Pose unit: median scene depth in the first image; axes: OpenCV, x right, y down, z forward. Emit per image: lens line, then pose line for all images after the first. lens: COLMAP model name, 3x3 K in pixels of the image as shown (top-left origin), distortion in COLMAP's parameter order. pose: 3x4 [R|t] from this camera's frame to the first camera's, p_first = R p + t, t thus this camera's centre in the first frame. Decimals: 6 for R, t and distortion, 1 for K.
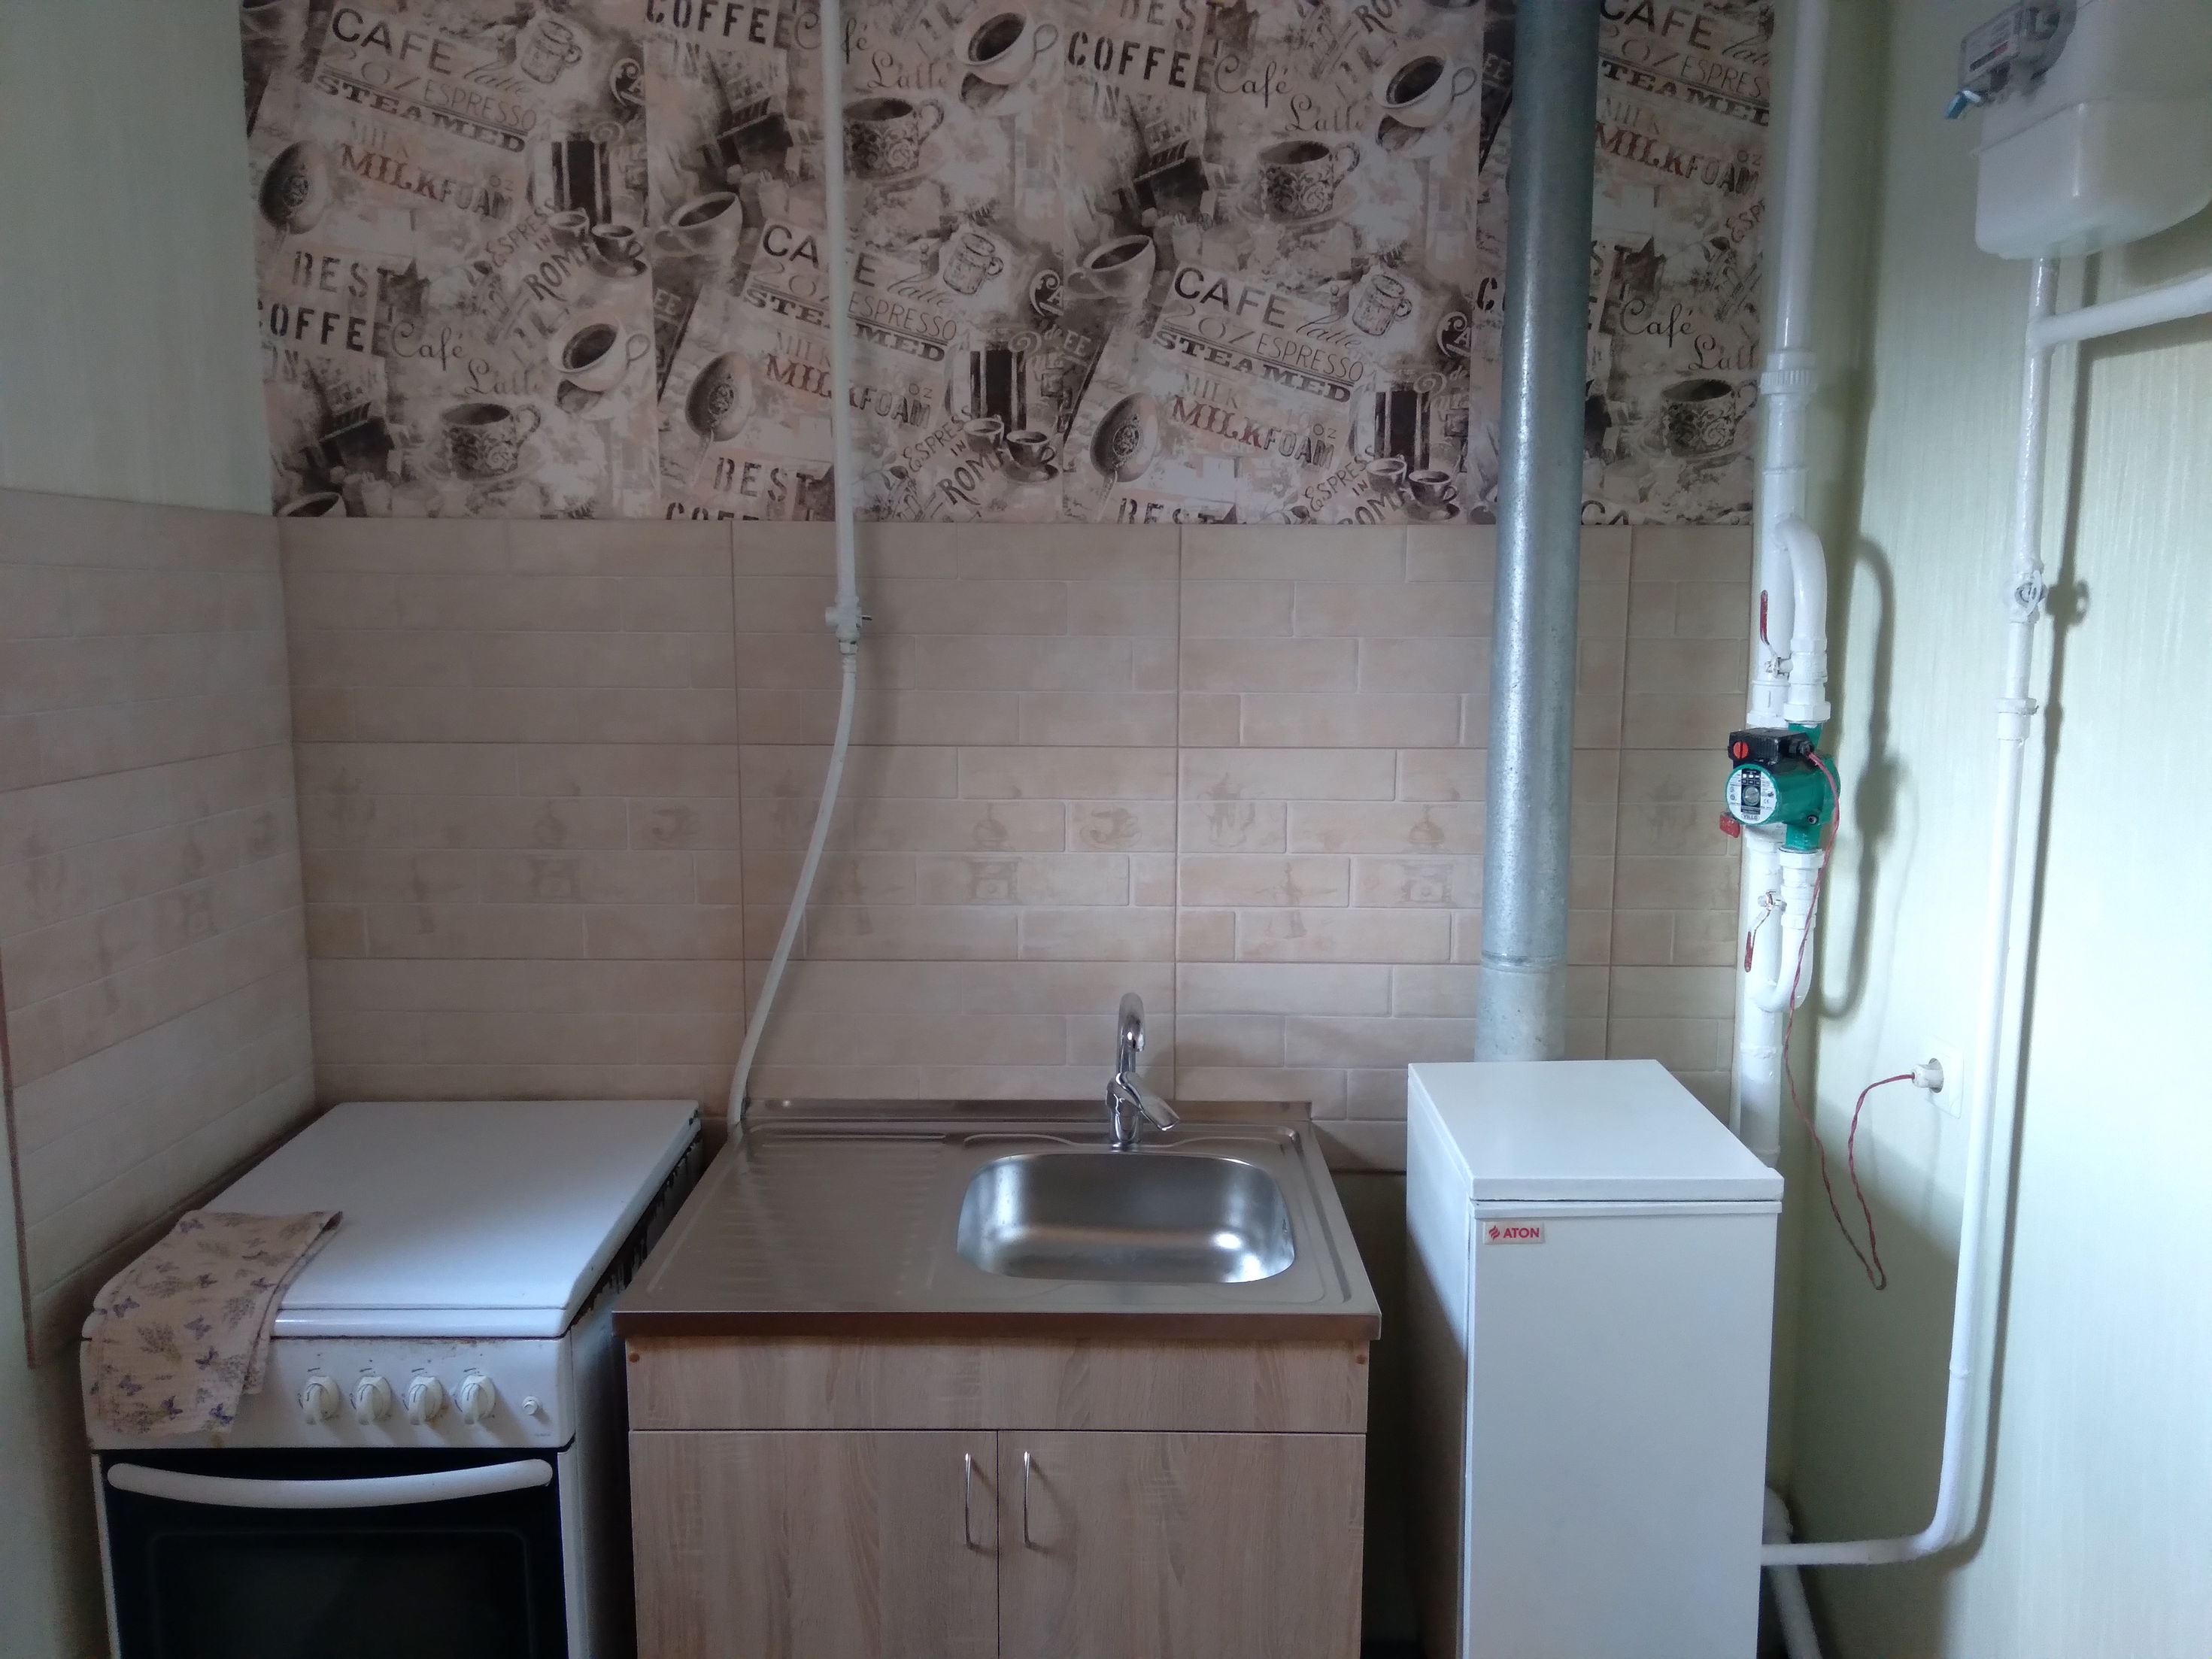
lens RADIAL K [[1674.9, 0, 1109.3], [0, 1674.9, 817.0], [0, 0, 1]] dist [0.013233, -0.012449]
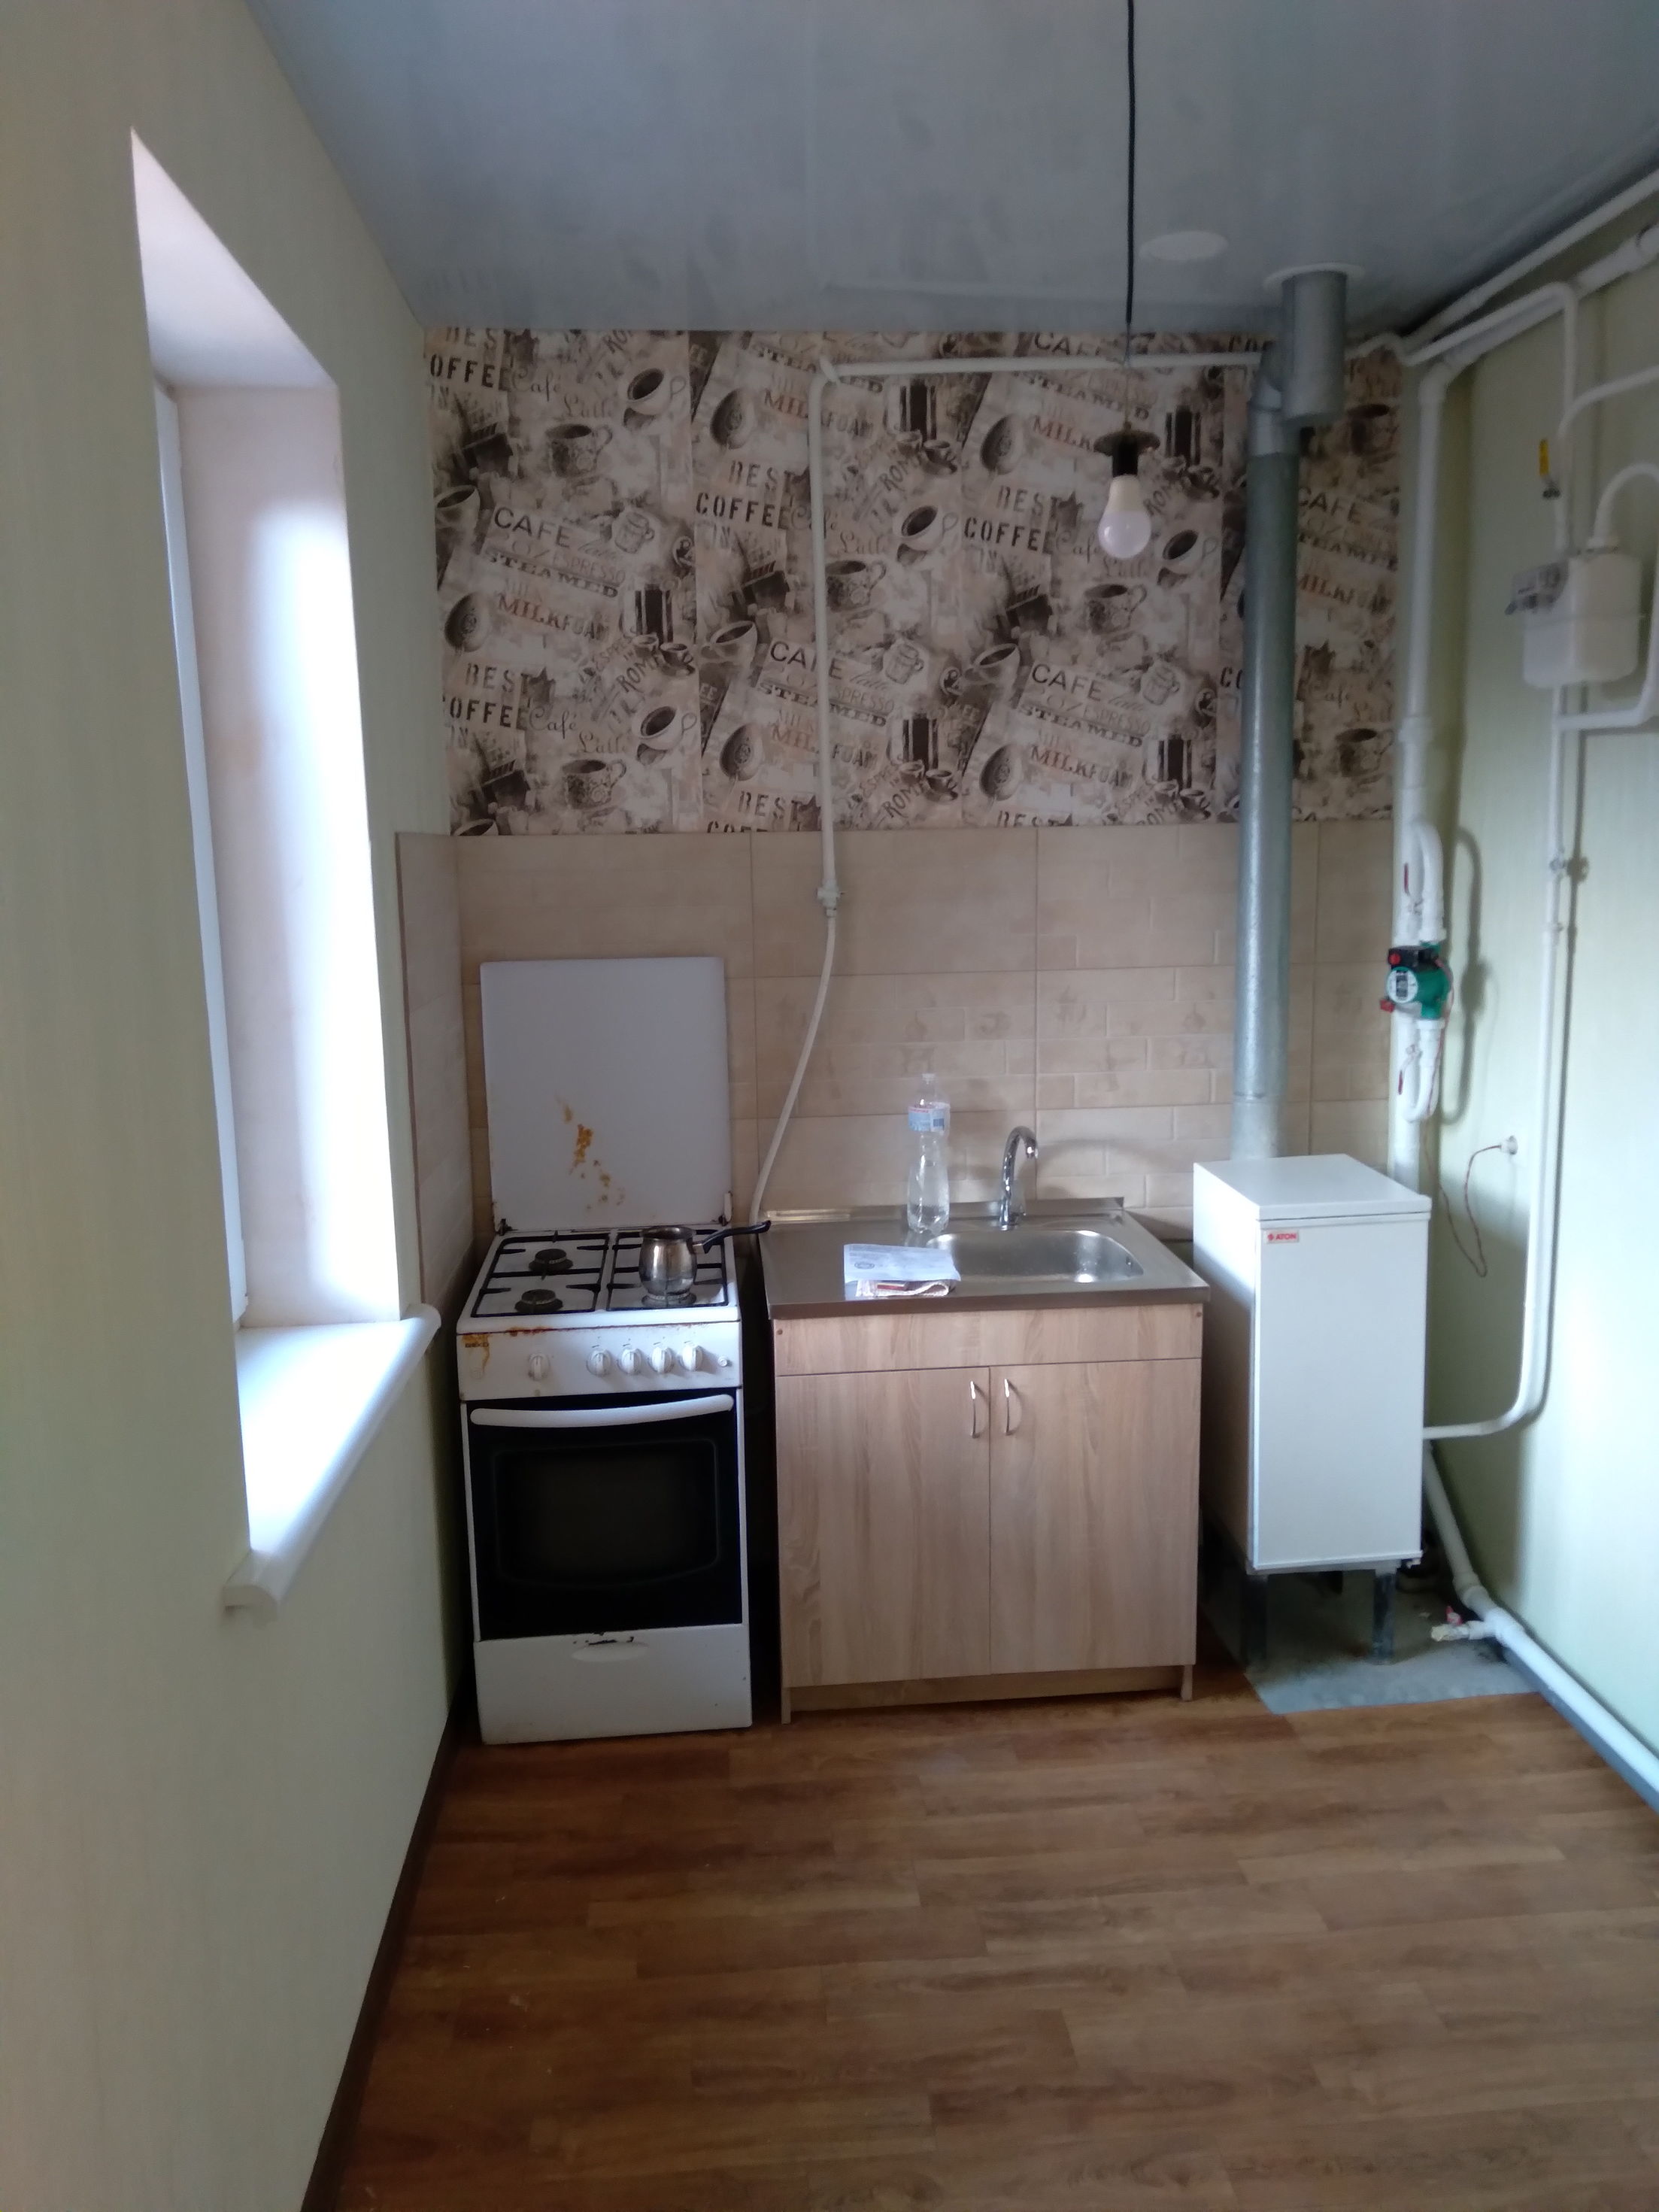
lens RADIAL K [[1674.9, 0, 829.5], [0, 1674.9, 1106.0], [0, 0, 1]] dist [0.013233, -0.012449]
pose [[0.996531, -0.035875, 0.075093, -0.284161], [0.034296, 0.999165, 0.022214, 0.045035], [-0.075827, -0.019561, 0.996929, -0.563087]]
